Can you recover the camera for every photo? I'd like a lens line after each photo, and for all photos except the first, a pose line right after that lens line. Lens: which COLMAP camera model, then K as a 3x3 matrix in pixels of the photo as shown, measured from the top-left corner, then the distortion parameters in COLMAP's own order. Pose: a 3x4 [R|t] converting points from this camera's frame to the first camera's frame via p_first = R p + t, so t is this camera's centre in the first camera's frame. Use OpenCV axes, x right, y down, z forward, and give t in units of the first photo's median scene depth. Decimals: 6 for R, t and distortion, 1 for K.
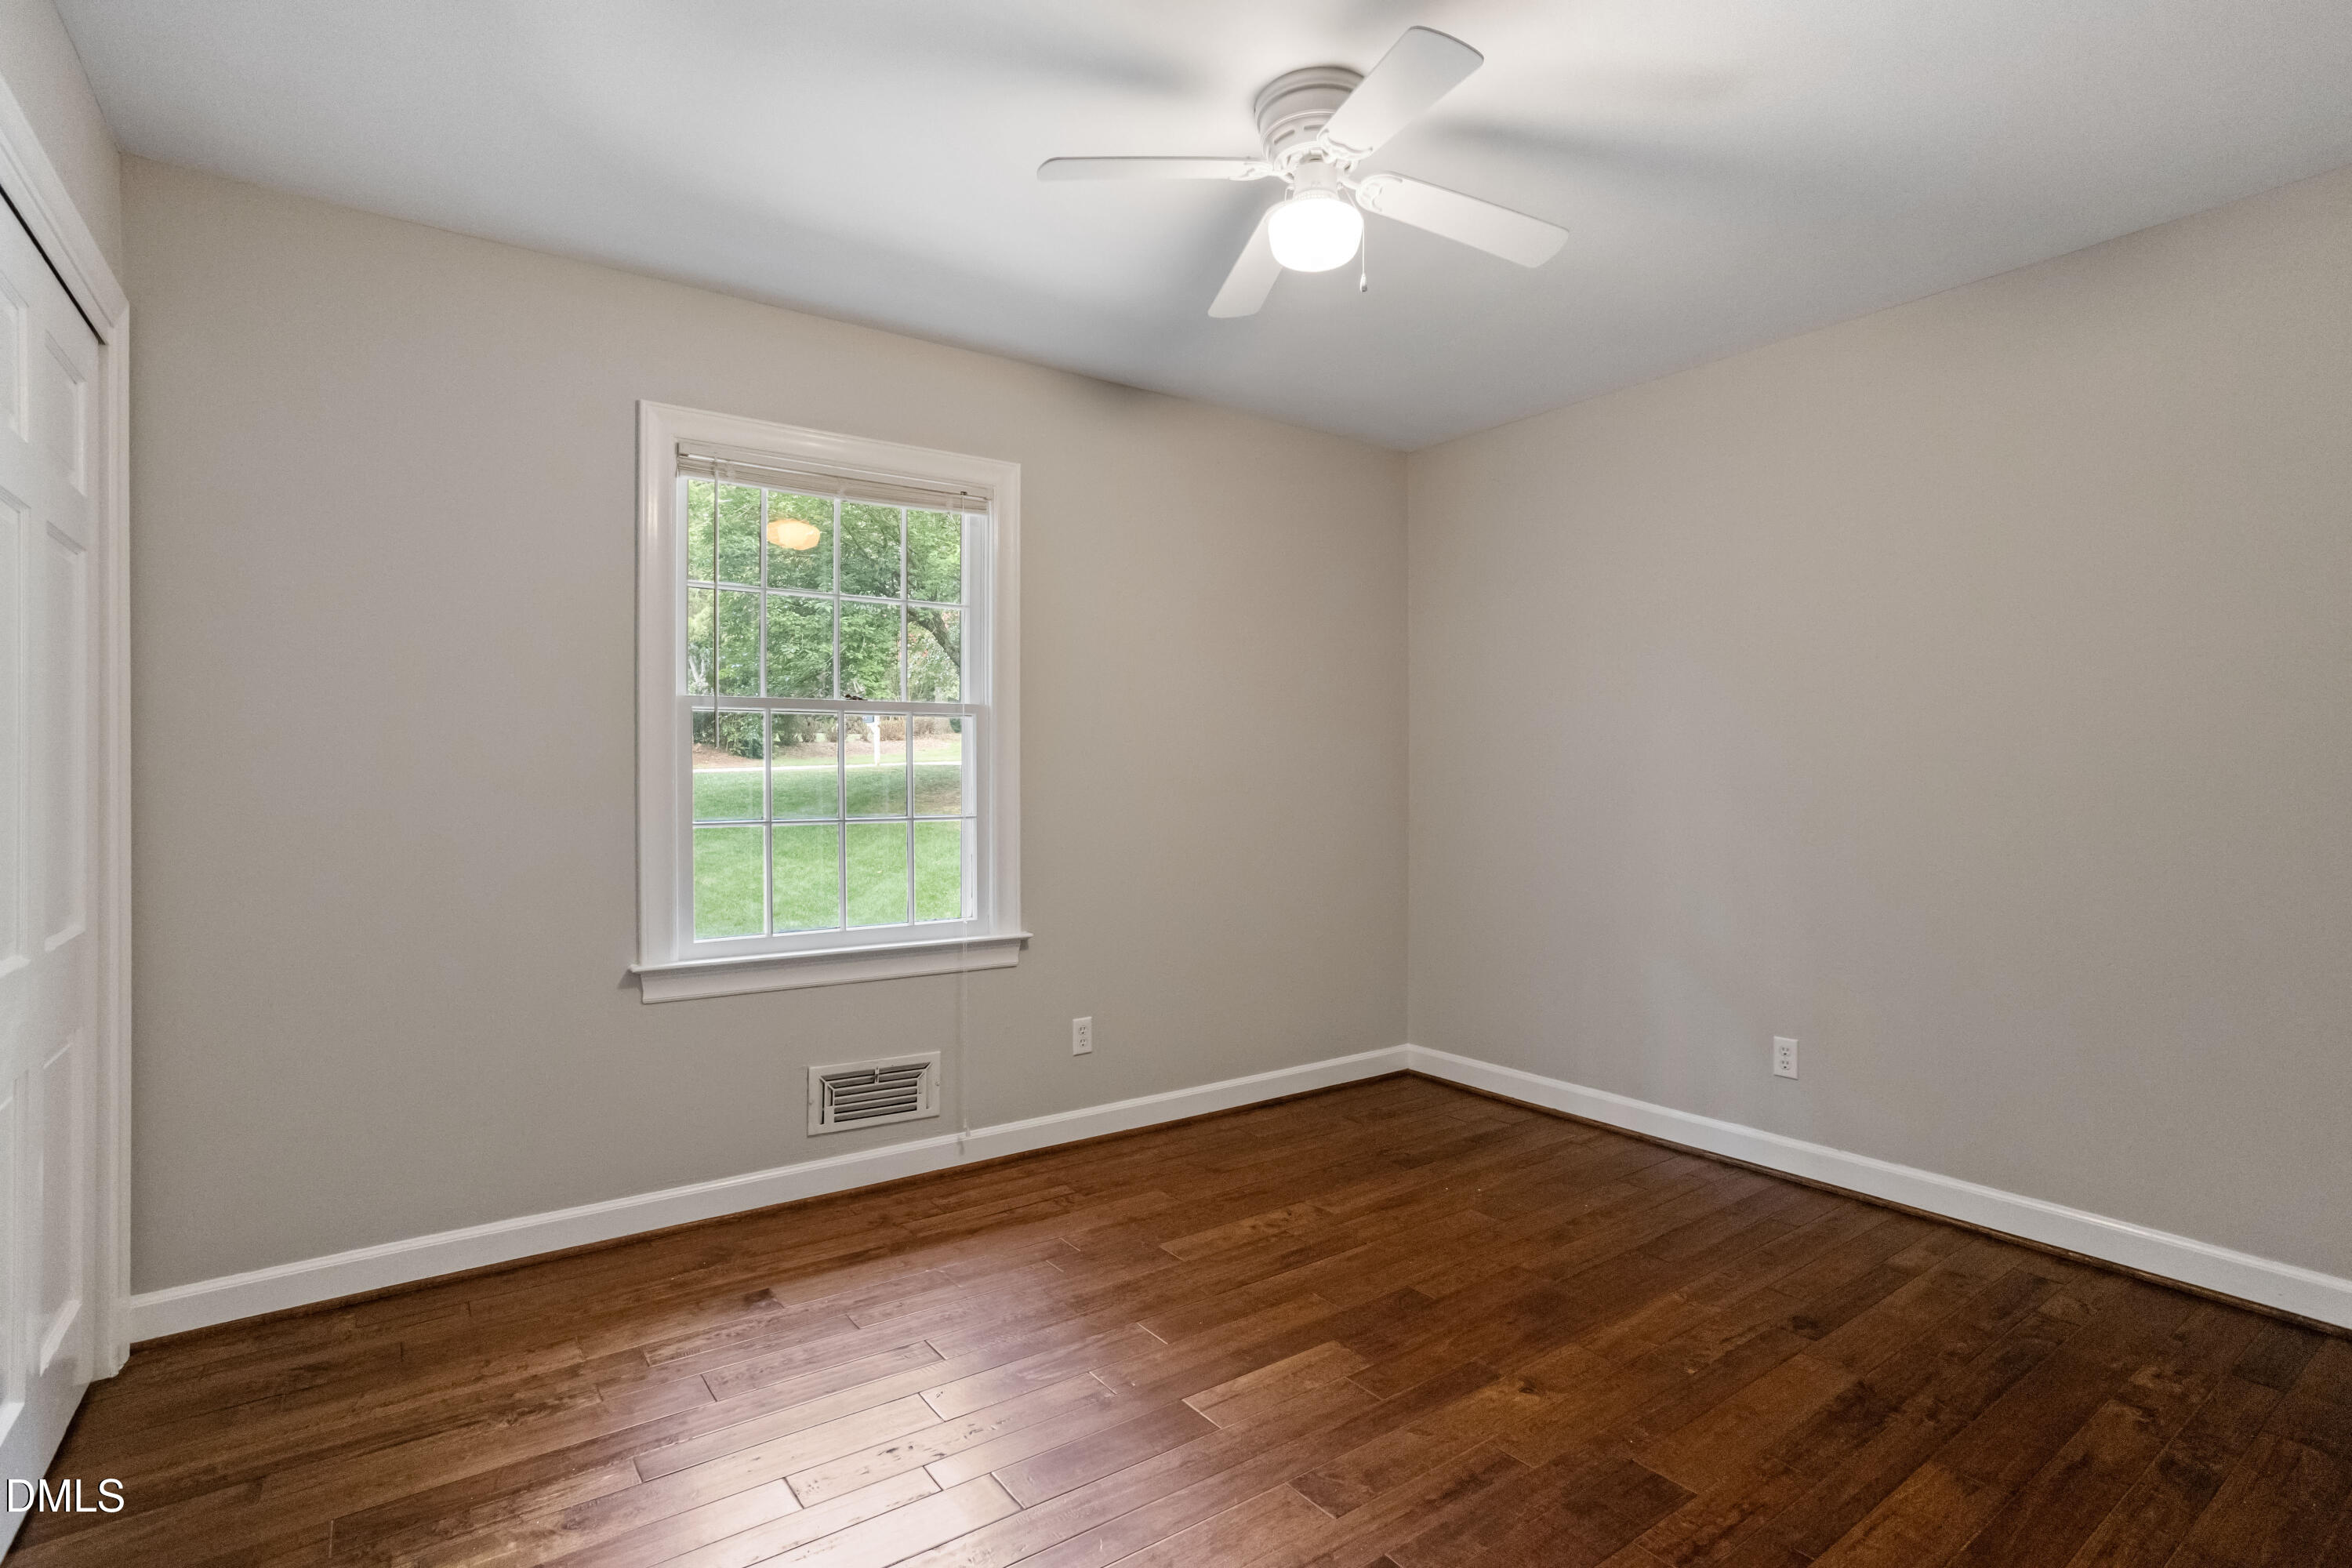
lens RADIAL K [[1130.9, 0, 1176.0], [0, 1130.9, 784.0], [0, 0, 1]] dist [-0.002219, -0.000263]
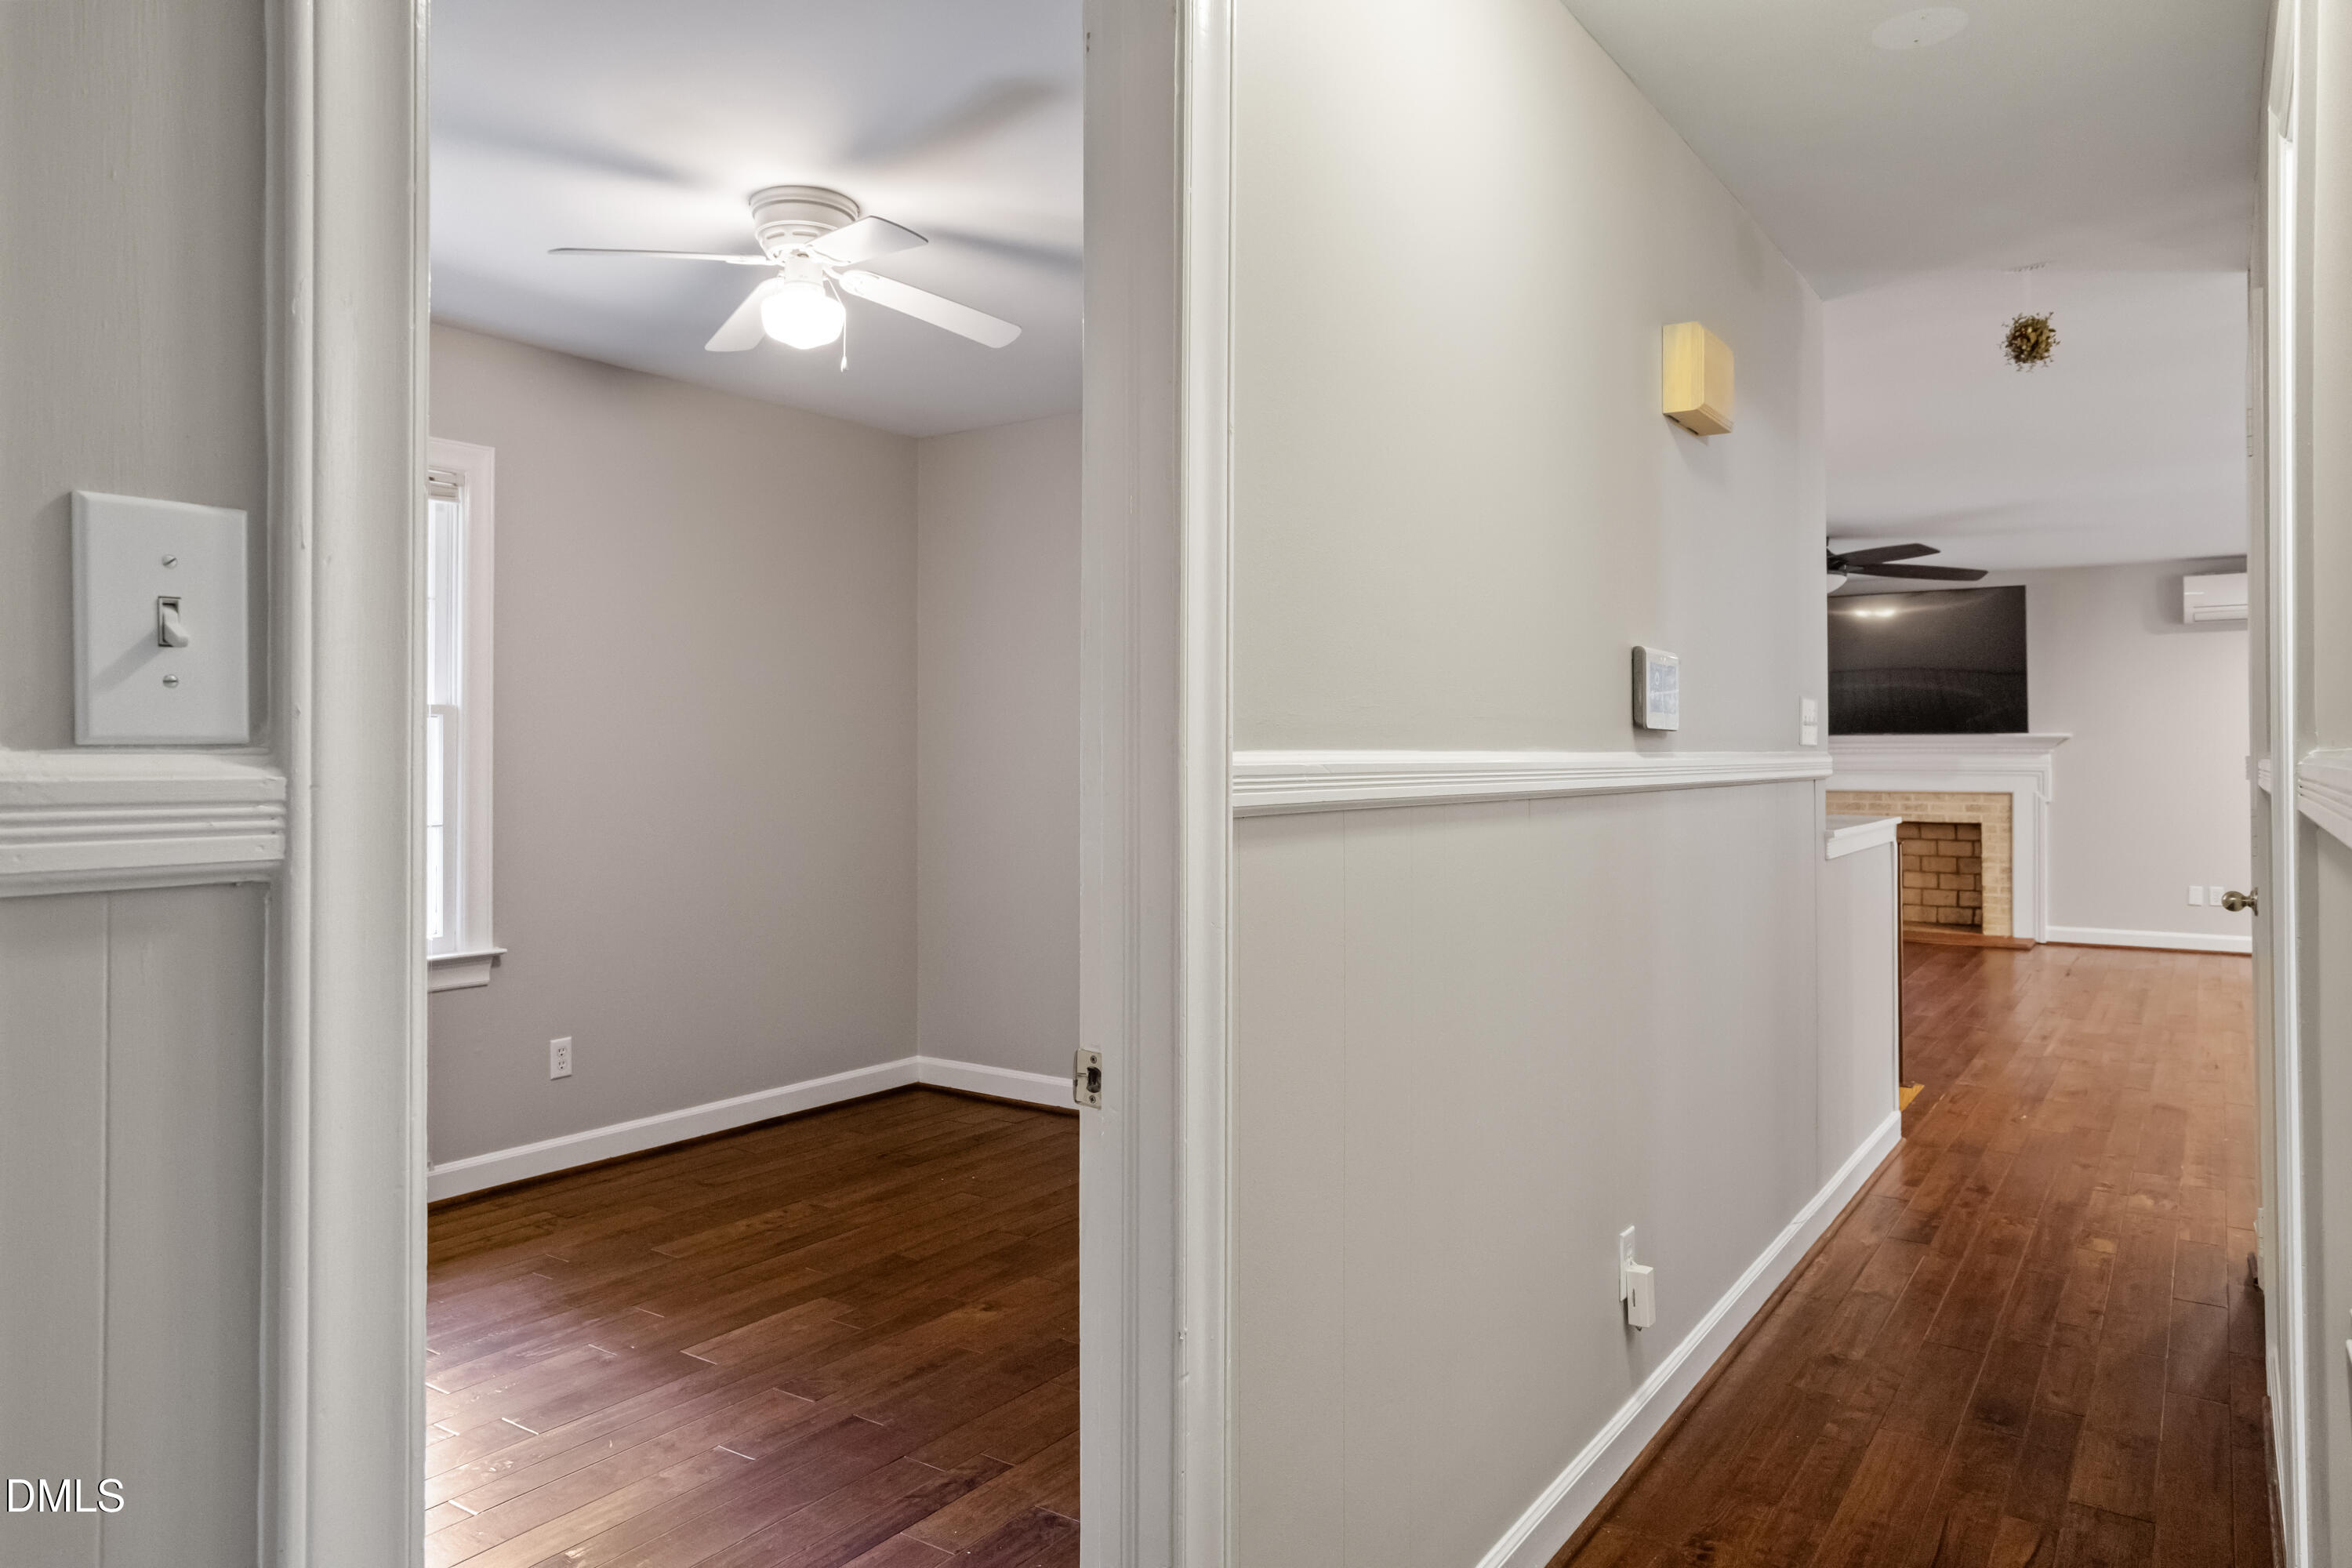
lens RADIAL K [[1503.7, 0, 1178.3], [0, 1503.7, 750.5], [0, 0, 1]] dist [-0.030508, 0.000037]
pose [[0.943114, 0.002810, 0.332459, -0.017627], [0.001567, 0.999916, -0.012897, -0.020047], [-0.332467, 0.012684, 0.943030, -0.455117]]
